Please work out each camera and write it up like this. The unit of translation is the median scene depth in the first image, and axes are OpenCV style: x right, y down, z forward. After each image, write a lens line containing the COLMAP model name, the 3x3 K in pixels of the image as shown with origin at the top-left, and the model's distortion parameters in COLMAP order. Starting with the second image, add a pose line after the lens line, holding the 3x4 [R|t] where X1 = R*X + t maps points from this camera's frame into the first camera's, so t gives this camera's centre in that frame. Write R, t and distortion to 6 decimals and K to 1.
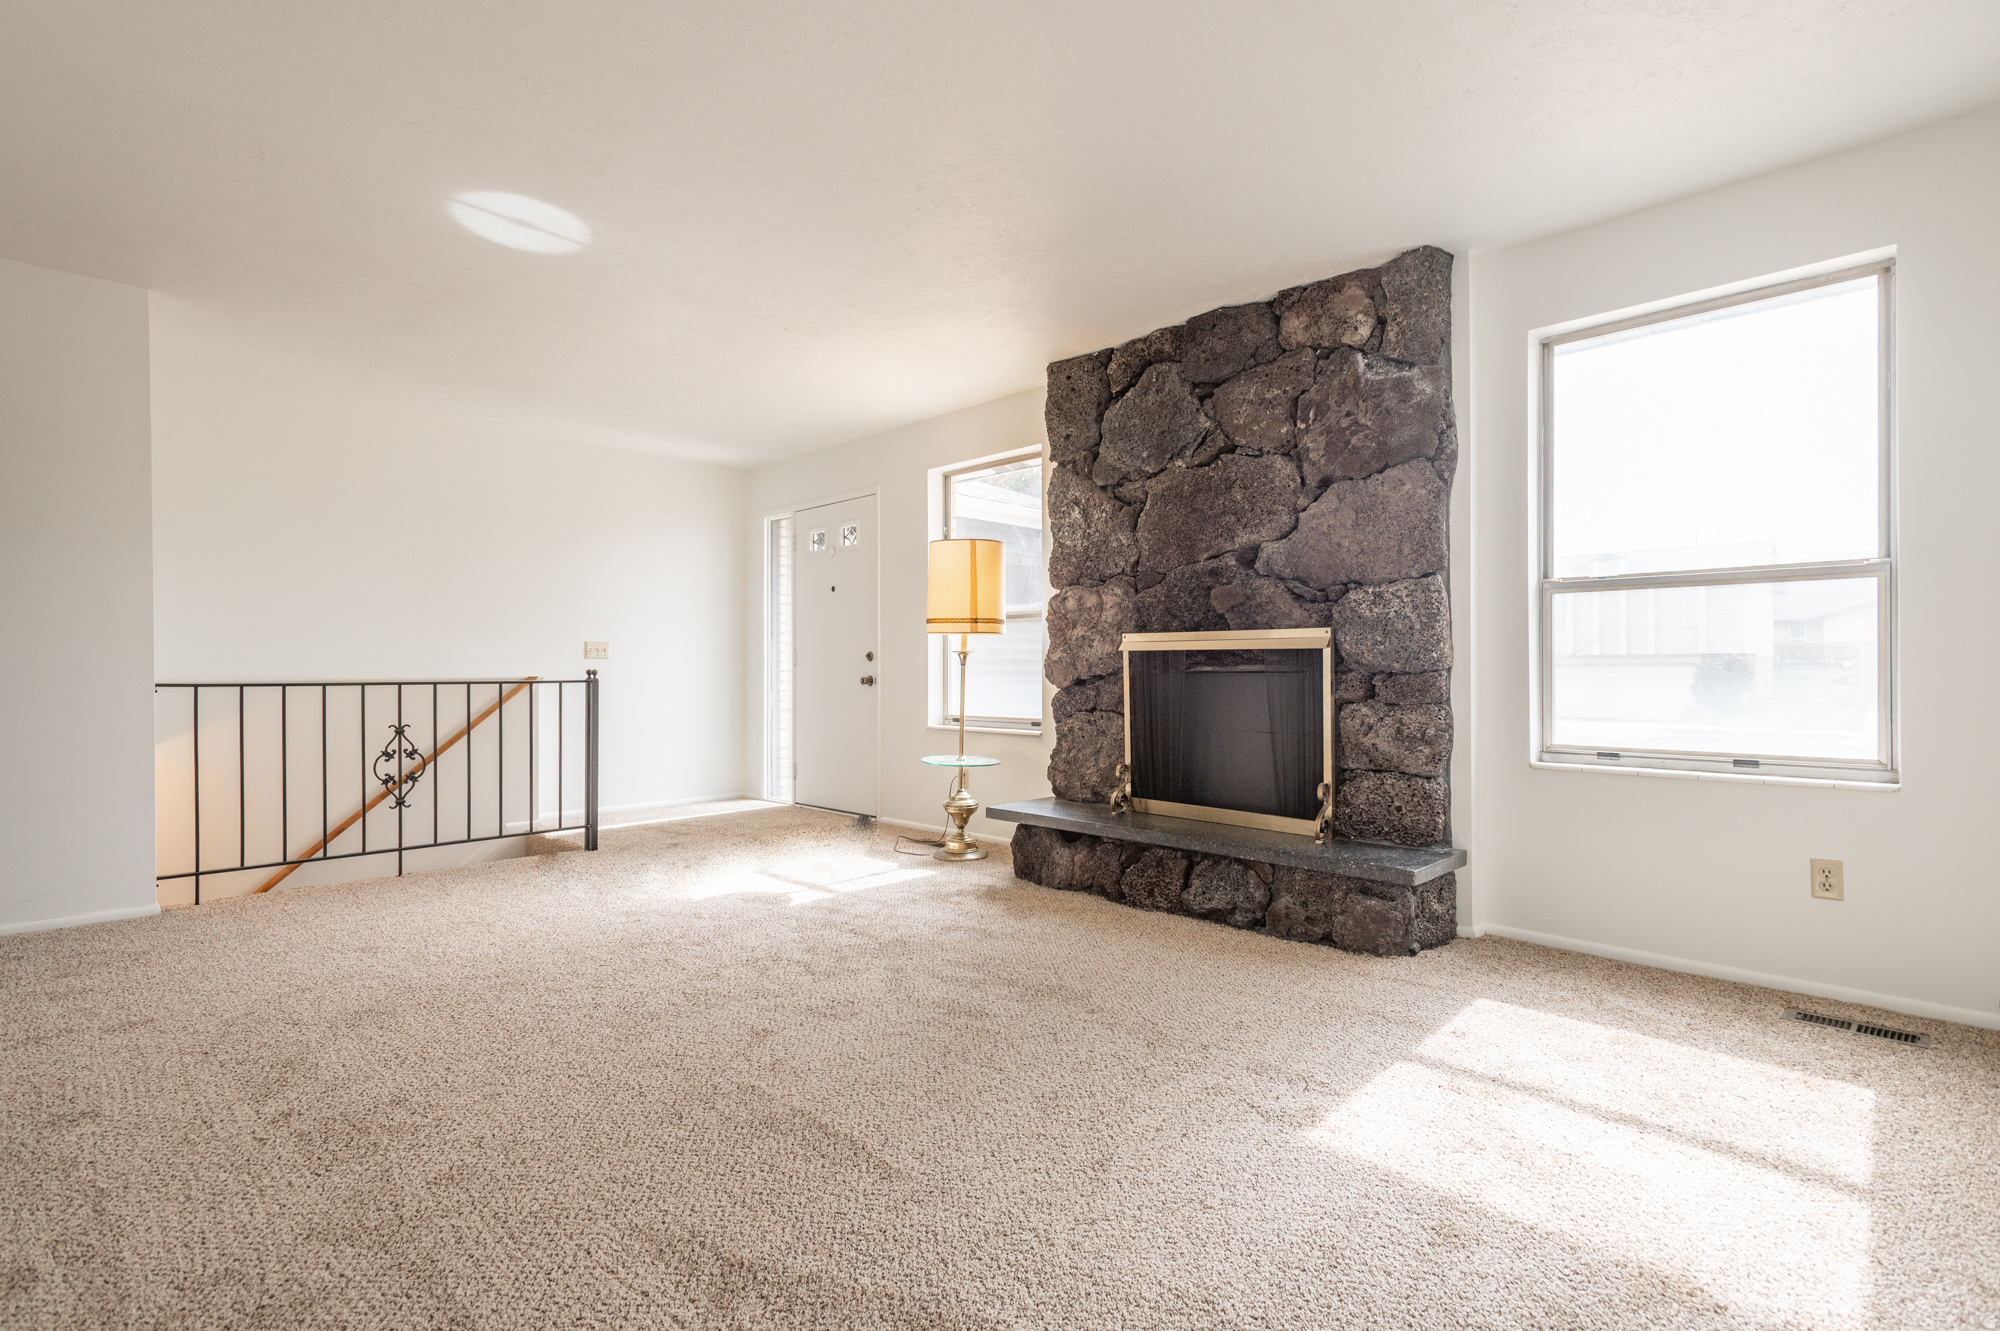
lens RADIAL K [[954.8, 0, 980.8], [0, 954.8, 657.3], [0, 0, 1]] dist [0.003411, -0.000714]
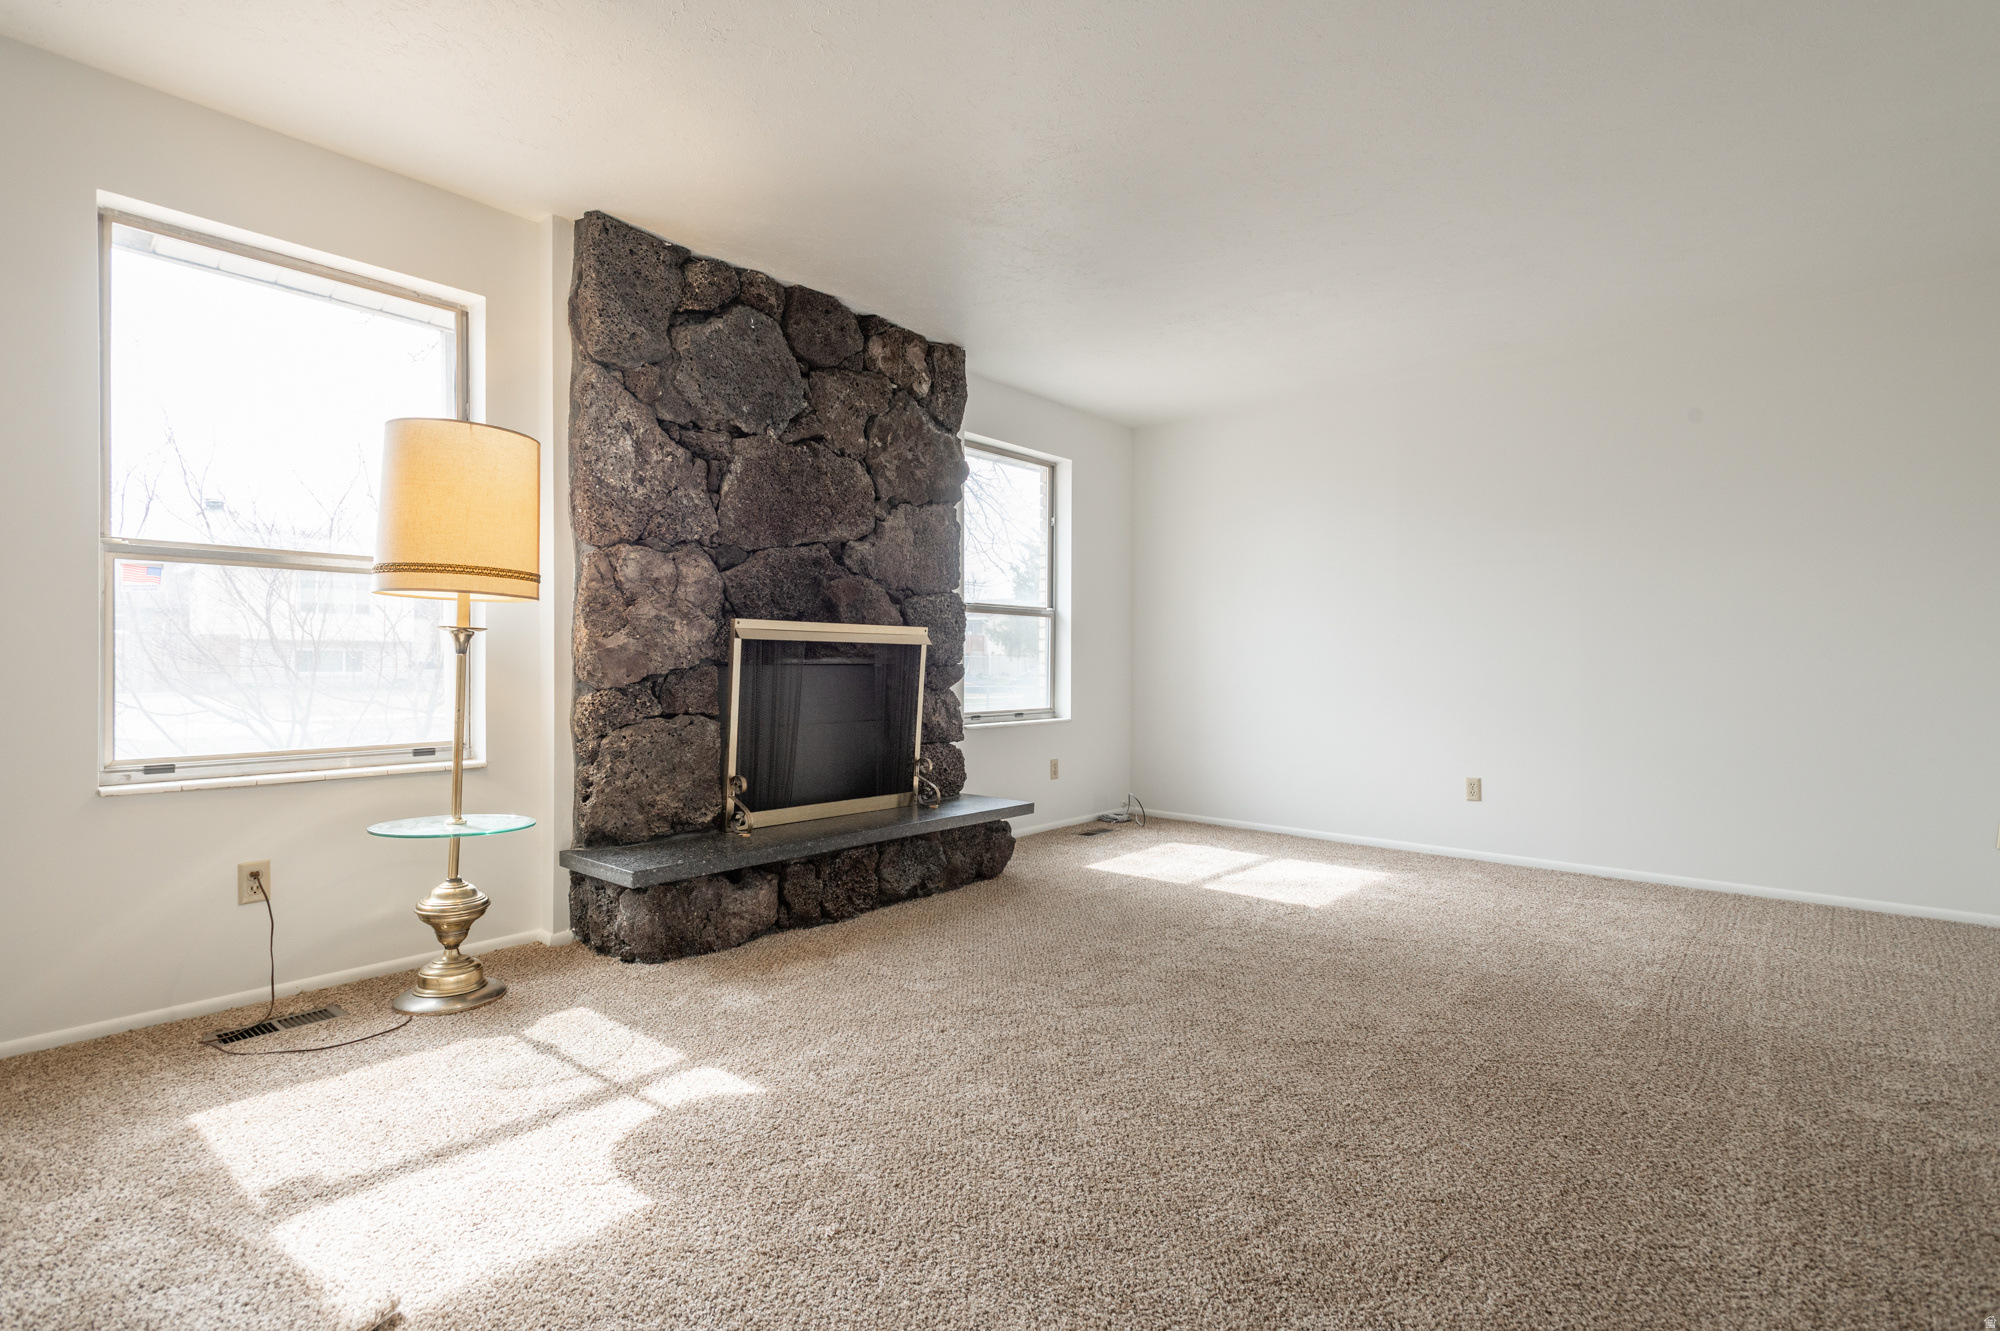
lens RADIAL K [[954.8, 0, 997.0], [0, 954.8, 669.5], [0, 0, 1]] dist [0.003411, -0.000714]
pose [[-0.097542, 0.000116, 0.995231, -0.726261], [-0.009236, 0.999957, -0.001022, 0.019260], [-0.995189, -0.009292, -0.097536, 0.894489]]
